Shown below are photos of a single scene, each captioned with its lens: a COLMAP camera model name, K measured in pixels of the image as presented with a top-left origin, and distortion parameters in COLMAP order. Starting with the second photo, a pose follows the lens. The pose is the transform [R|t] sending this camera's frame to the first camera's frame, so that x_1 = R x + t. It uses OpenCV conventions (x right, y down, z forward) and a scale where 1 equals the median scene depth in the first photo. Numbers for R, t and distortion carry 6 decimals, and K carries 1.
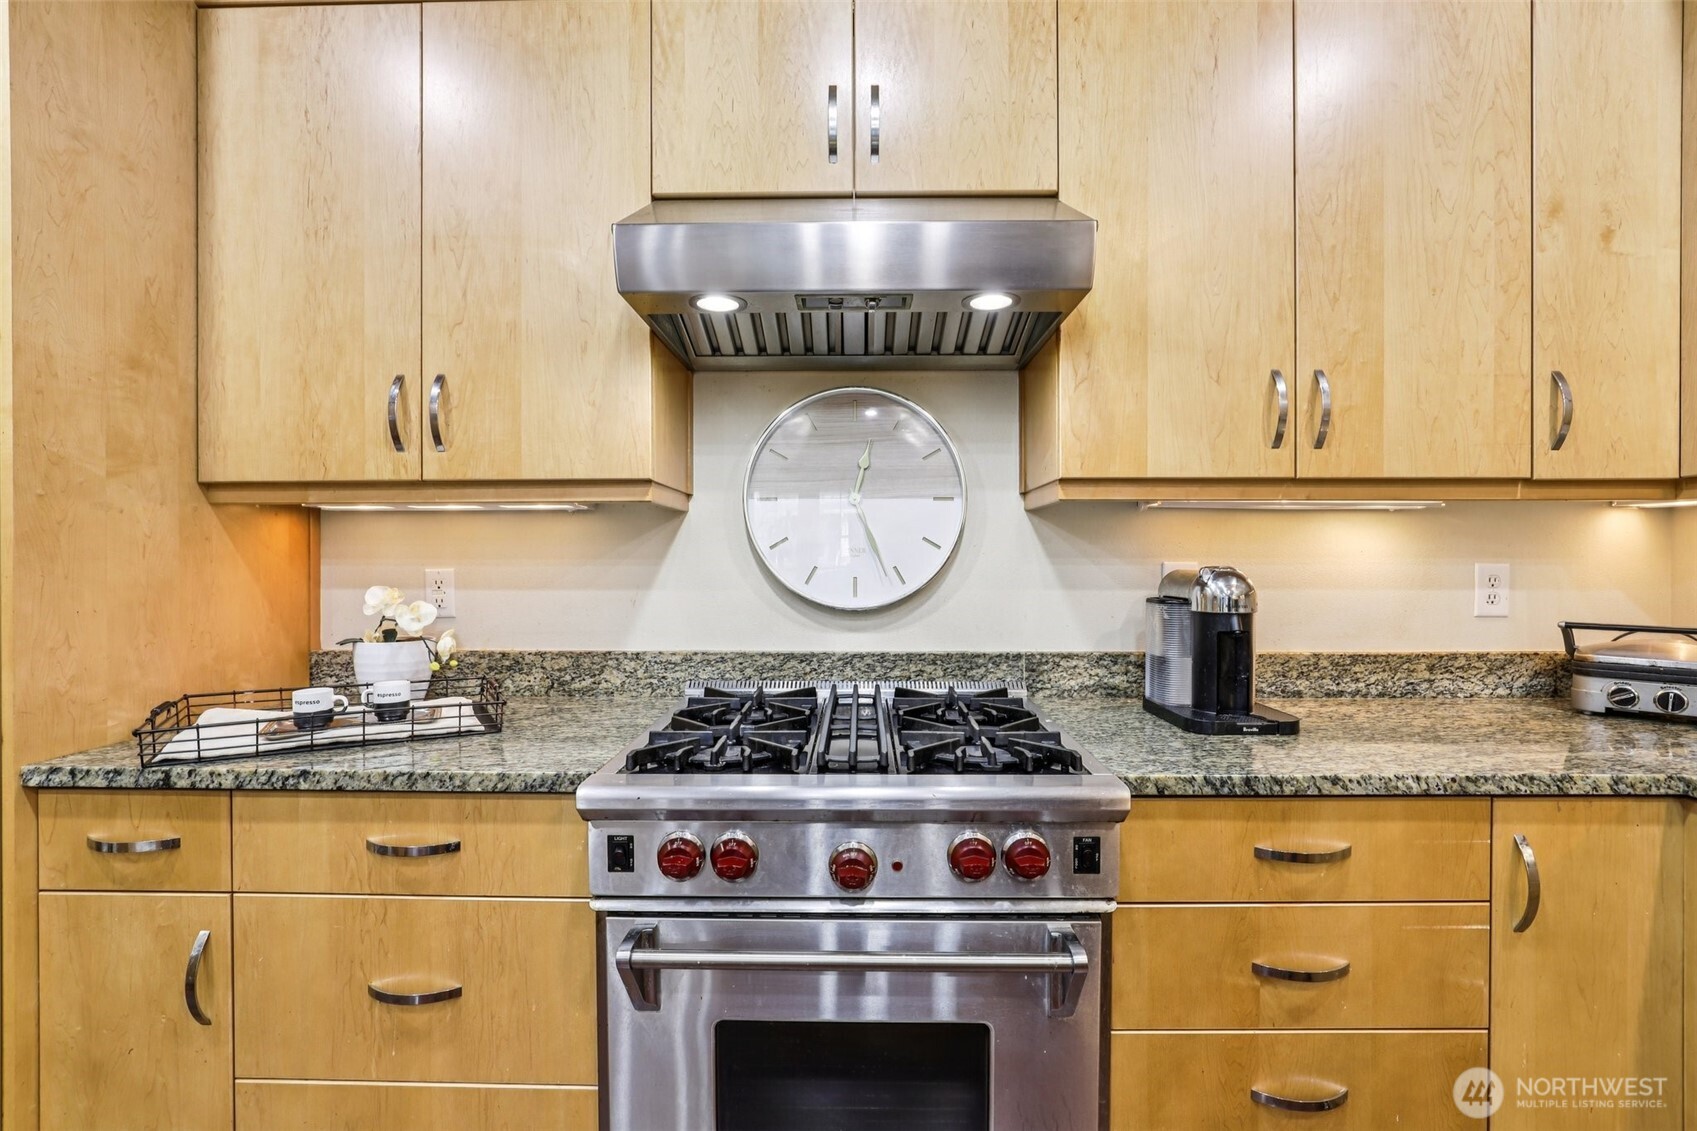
lens RADIAL K [[786.2, 0, 850.1], [0, 786.2, 563.9], [0, 0, 1]] dist [-0.020532, 0.006238]
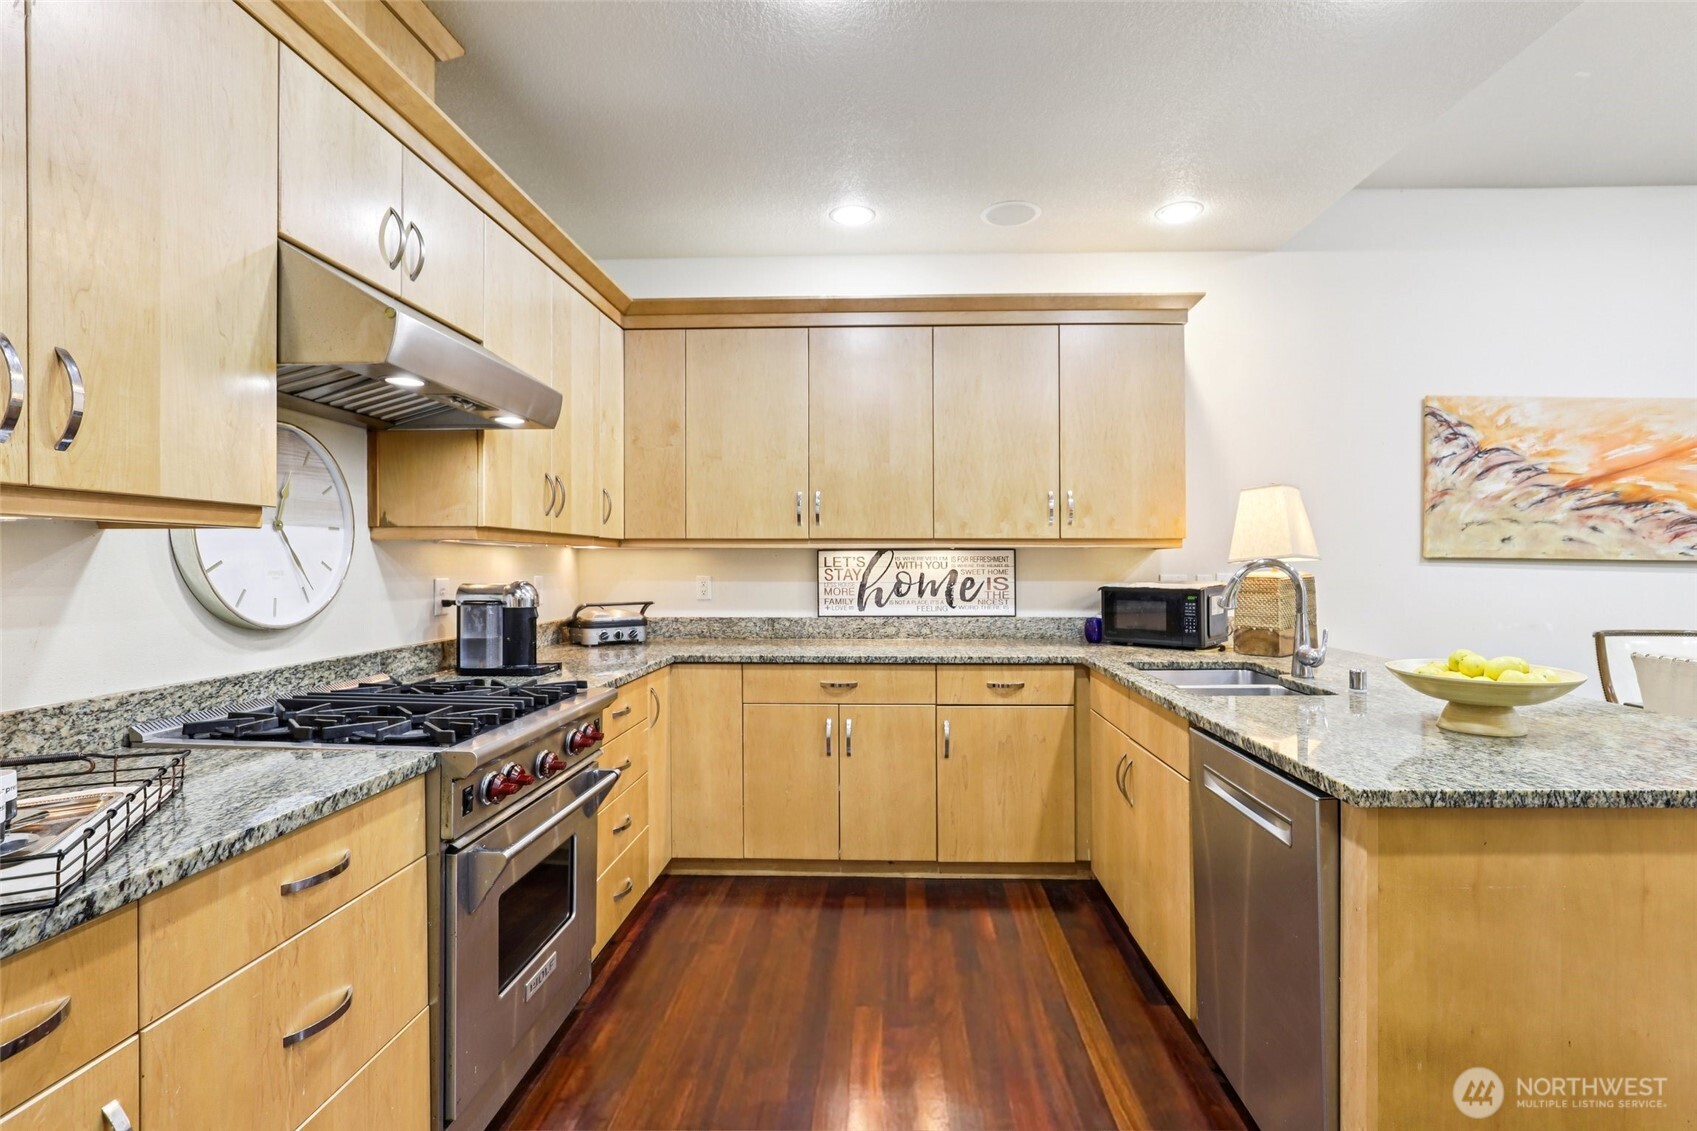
lens RADIAL K [[786.2, 0, 875.1], [0, 786.2, 563.8], [0, 0, 1]] dist [-0.020532, 0.006238]
pose [[0.008029, 0.000516, 0.999968, -1.270572], [0.008164, 0.999967, -0.000582, -0.027493], [-0.999934, 0.008168, 0.008025, 0.211671]]
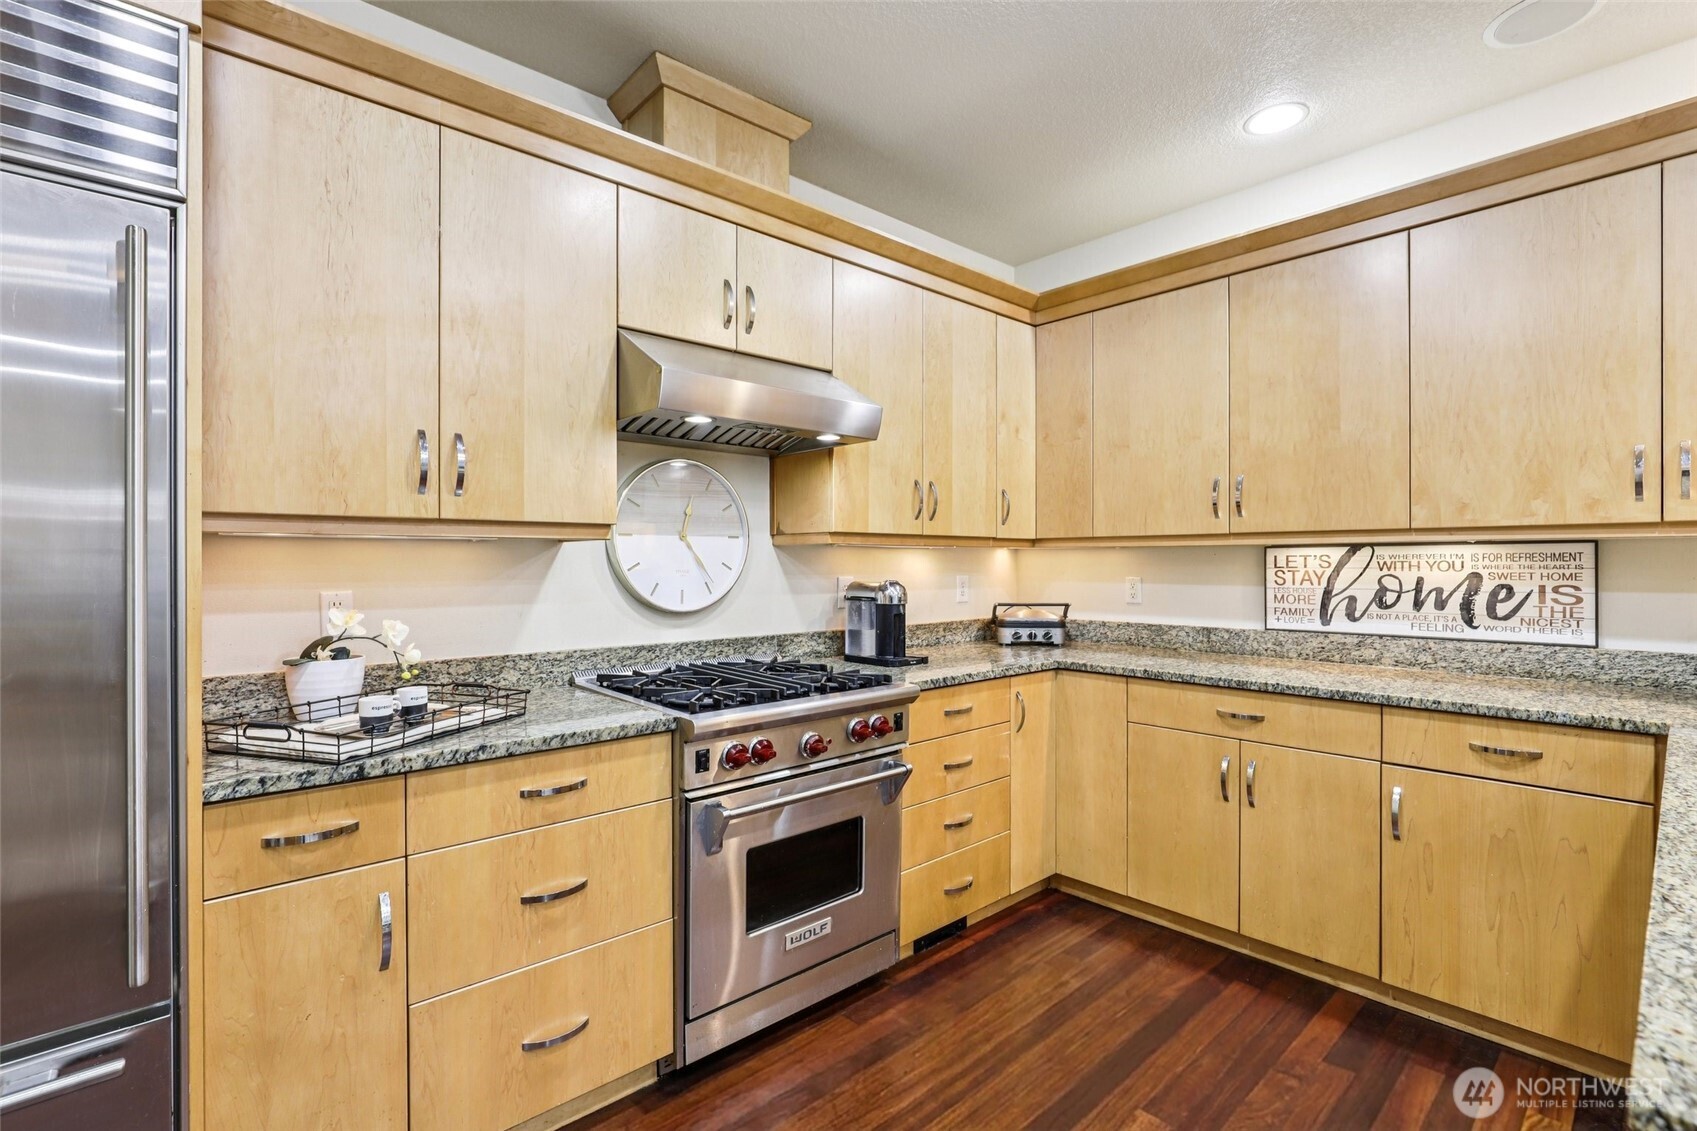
lens RADIAL K [[786.2, 0, 849.1], [0, 786.2, 567.8], [0, 0, 1]] dist [-0.020532, 0.006238]
pose [[0.727989, -0.004342, 0.685575, -0.924287], [0.006053, 0.999982, -0.000094, -0.026971], [-0.685562, 0.004218, 0.728002, -0.321414]]
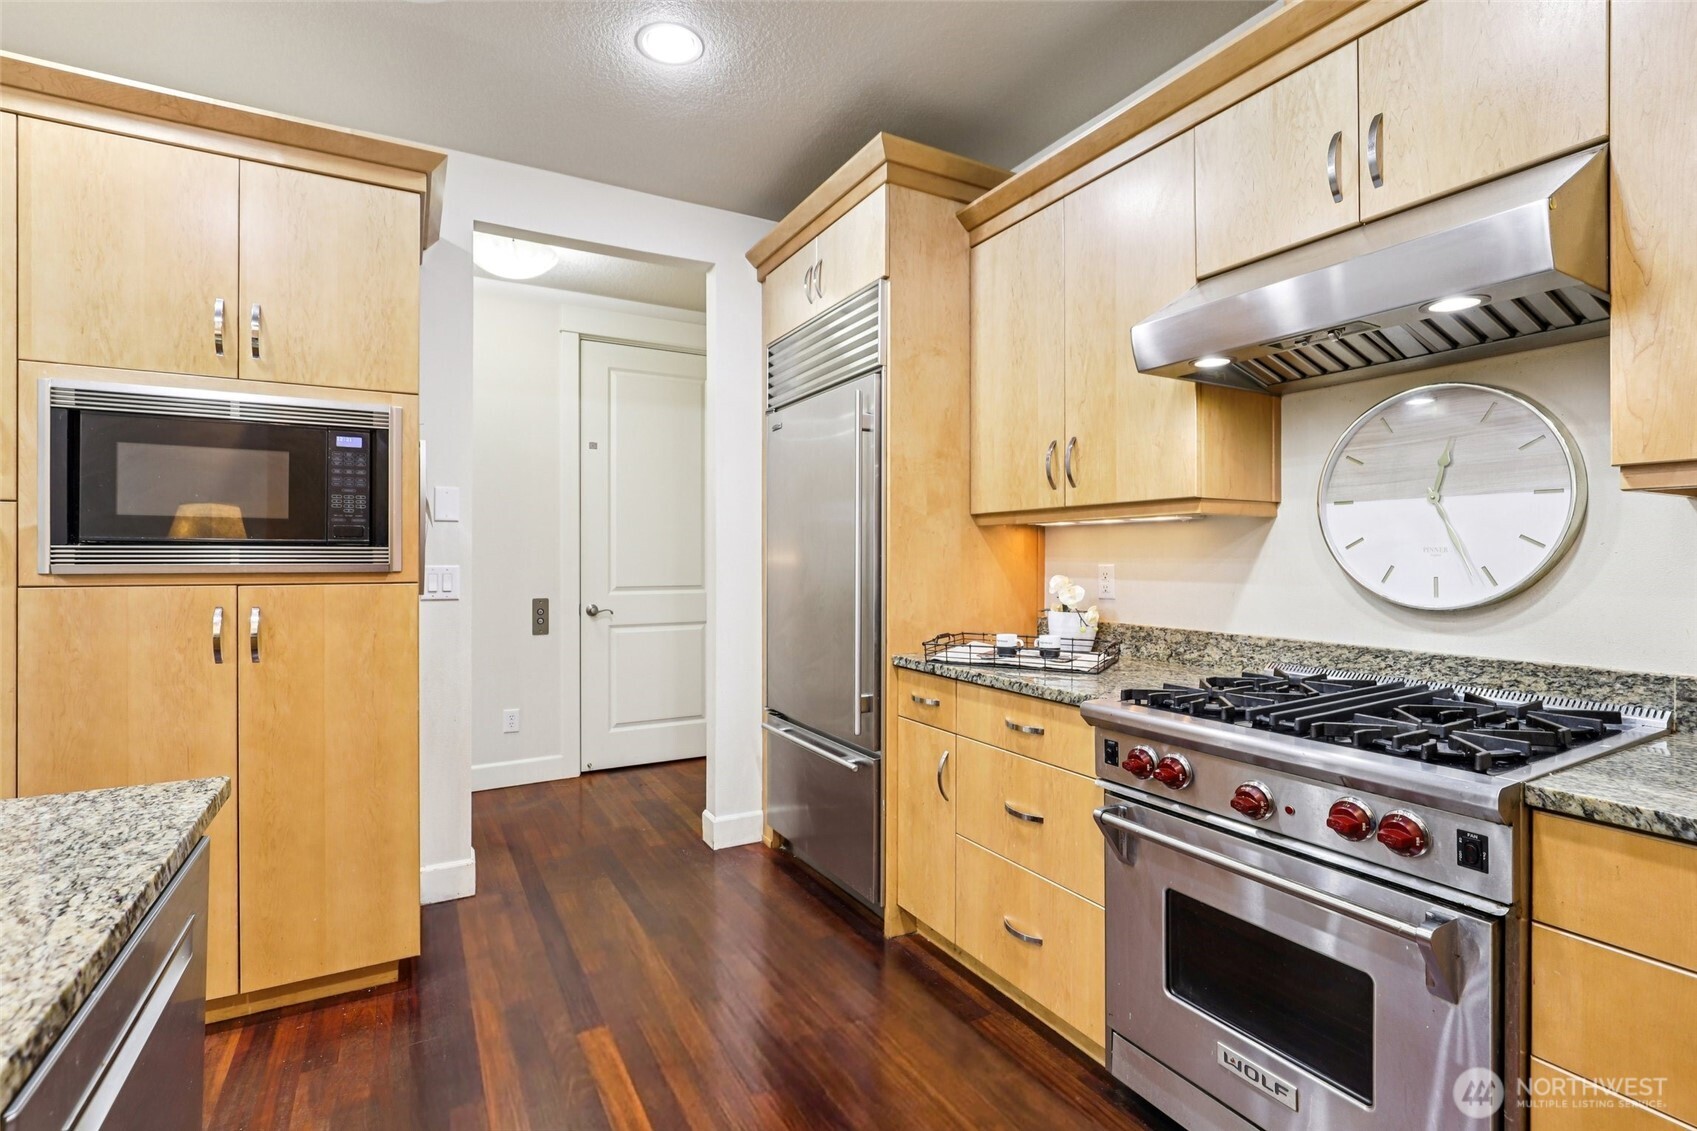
lens RADIAL K [[786.2, 0, 837.1], [0, 786.2, 563.0], [0, 0, 1]] dist [-0.020532, 0.006238]
pose [[0.496004, 0.007612, -0.868287, 0.583230], [-0.007064, 0.999964, 0.004732, 0.000033], [0.868292, 0.003786, 0.496039, -0.164074]]
